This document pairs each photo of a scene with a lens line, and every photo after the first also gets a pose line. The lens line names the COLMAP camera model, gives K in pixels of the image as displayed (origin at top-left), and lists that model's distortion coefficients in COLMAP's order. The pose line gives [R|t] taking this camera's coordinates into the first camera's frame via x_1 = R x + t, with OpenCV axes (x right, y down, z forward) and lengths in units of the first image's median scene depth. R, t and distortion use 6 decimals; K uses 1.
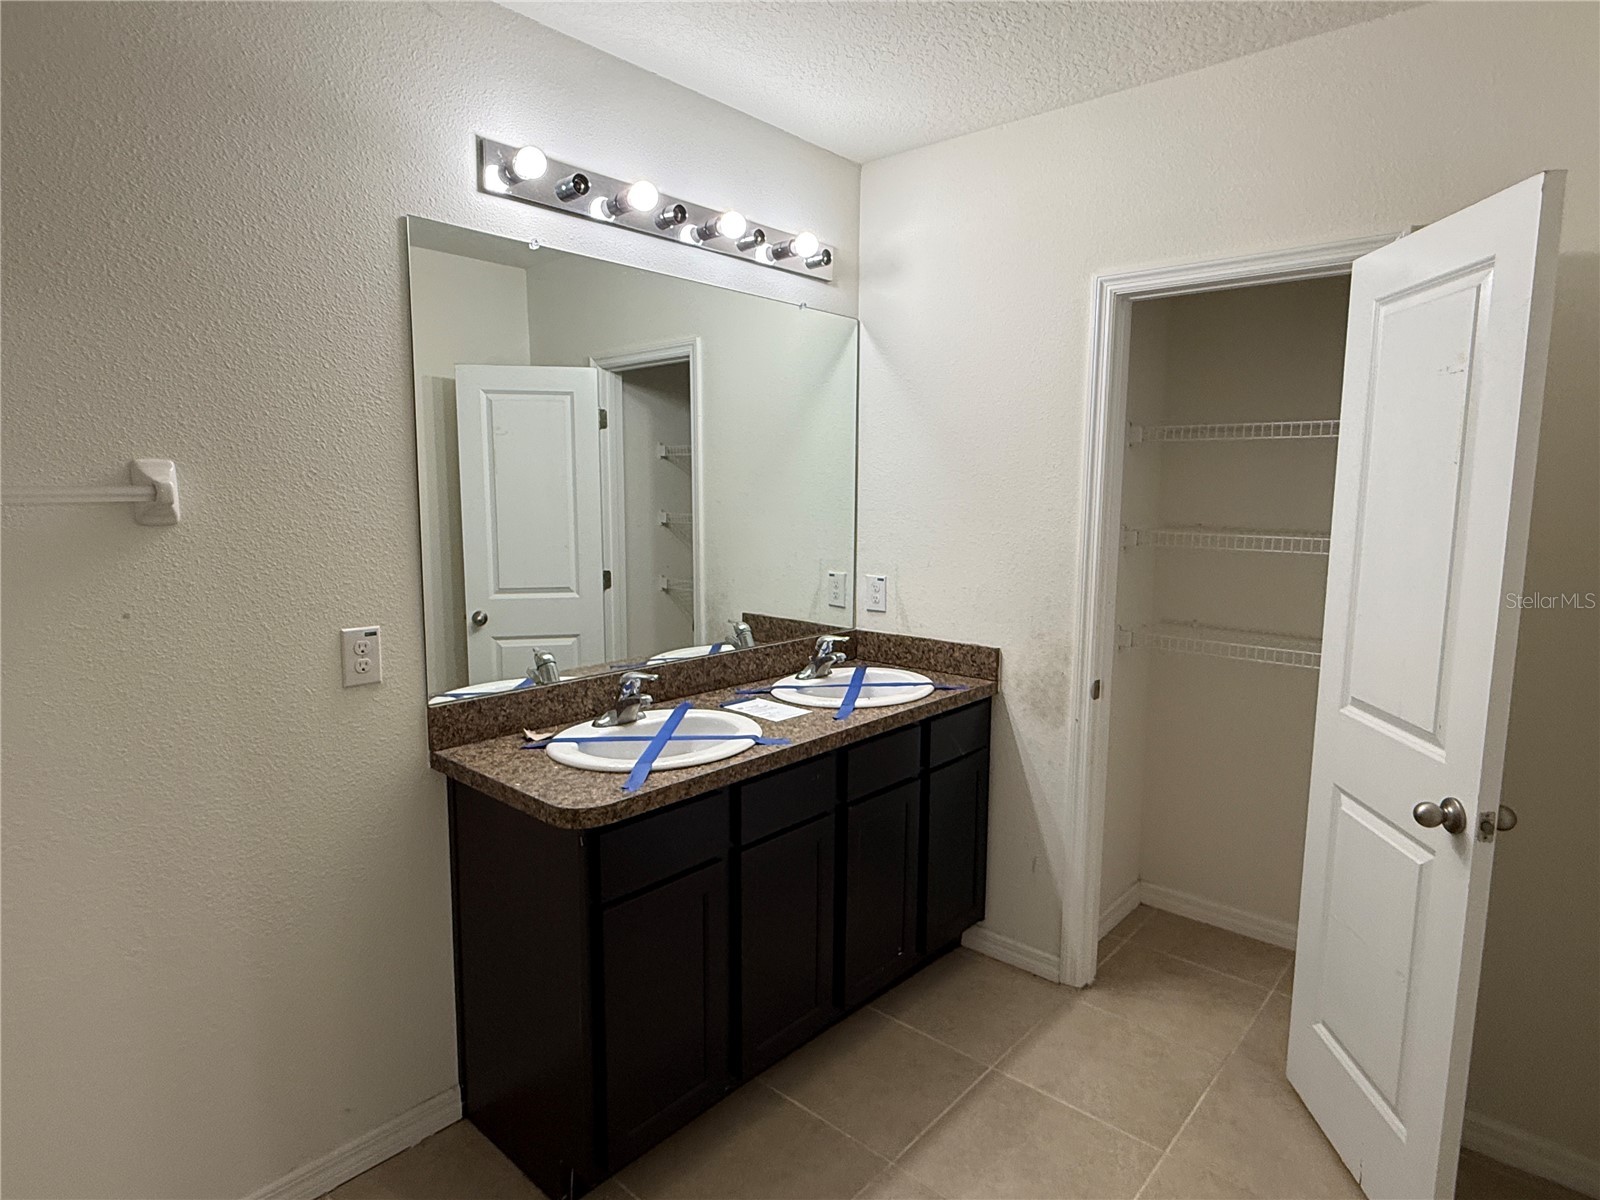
lens RADIAL K [[894.6, 0, 800.0], [0, 894.6, 600.0], [0, 0, 1]] dist [-0.001065, -0.000241]
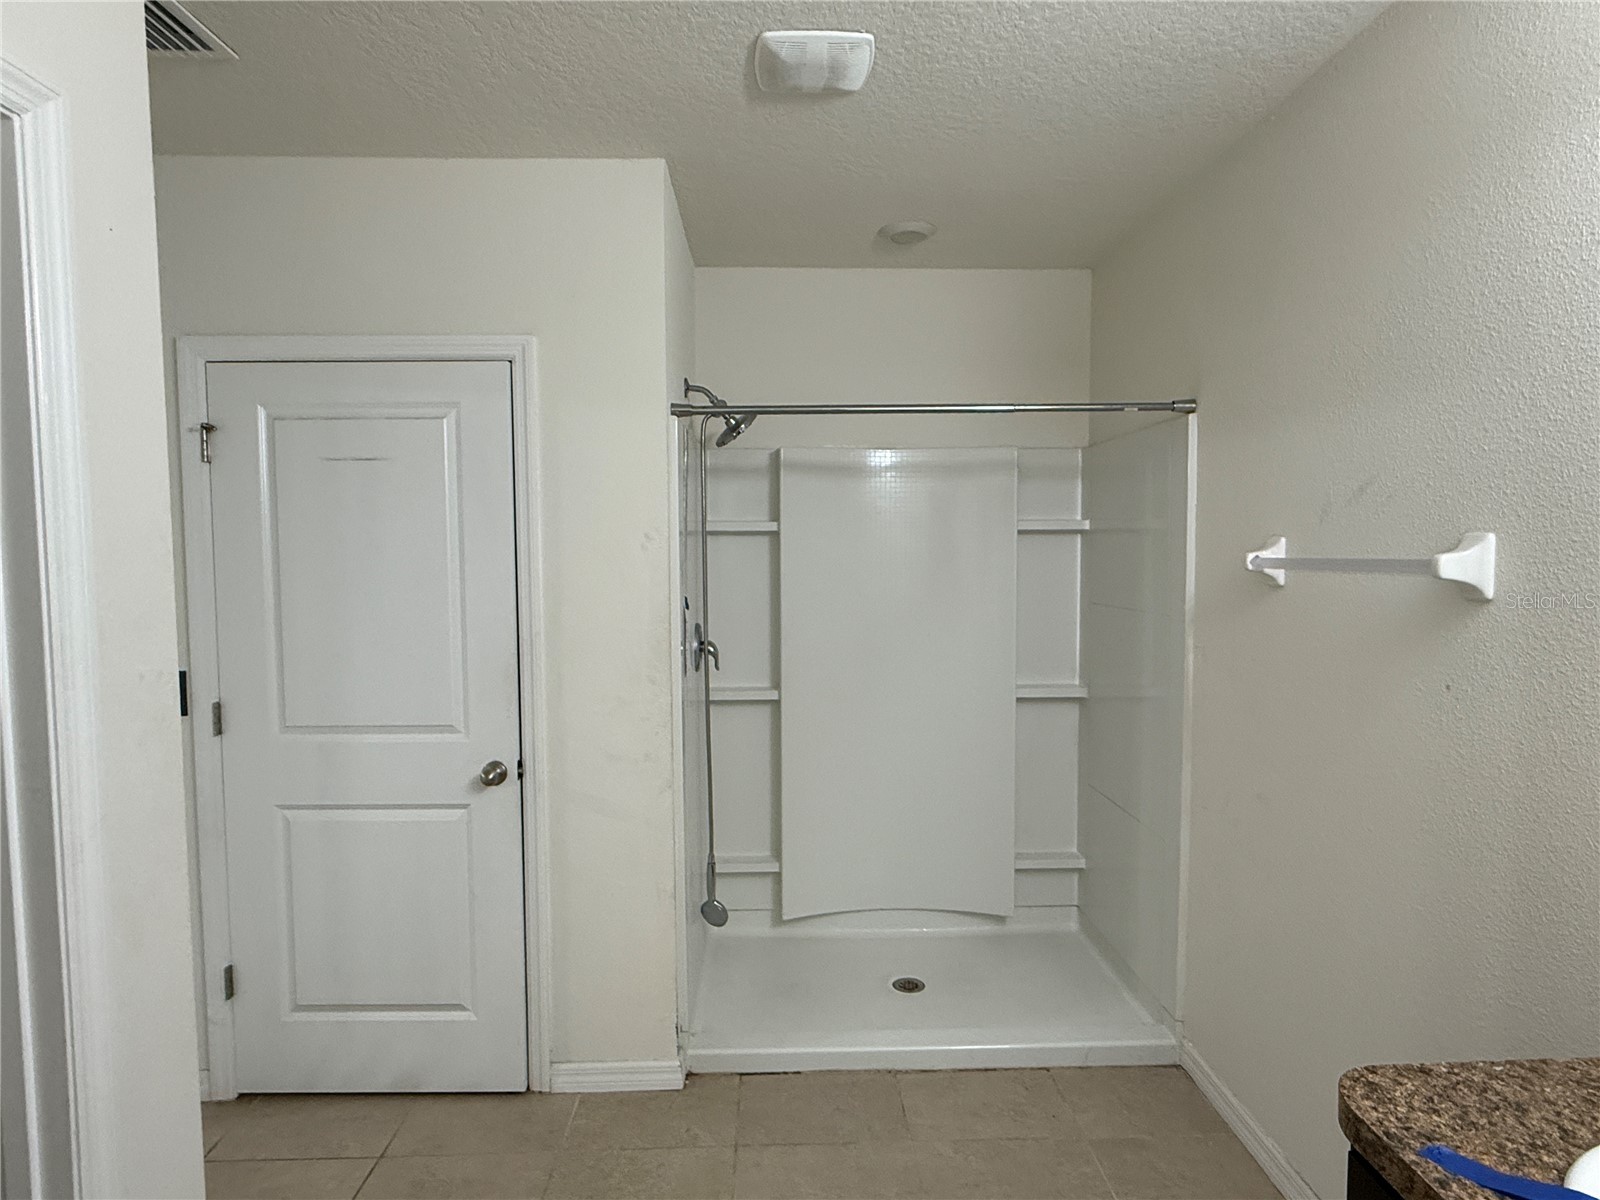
lens RADIAL K [[894.6, 0, 800.0], [0, 894.6, 600.0], [0, 0, 1]] dist [-0.001065, -0.000241]
pose [[-0.724266, 0.038800, -0.688428, 0.454654], [-0.088587, 0.984905, 0.148709, -0.159937], [0.683807, 0.168691, -0.709896, 1.165374]]
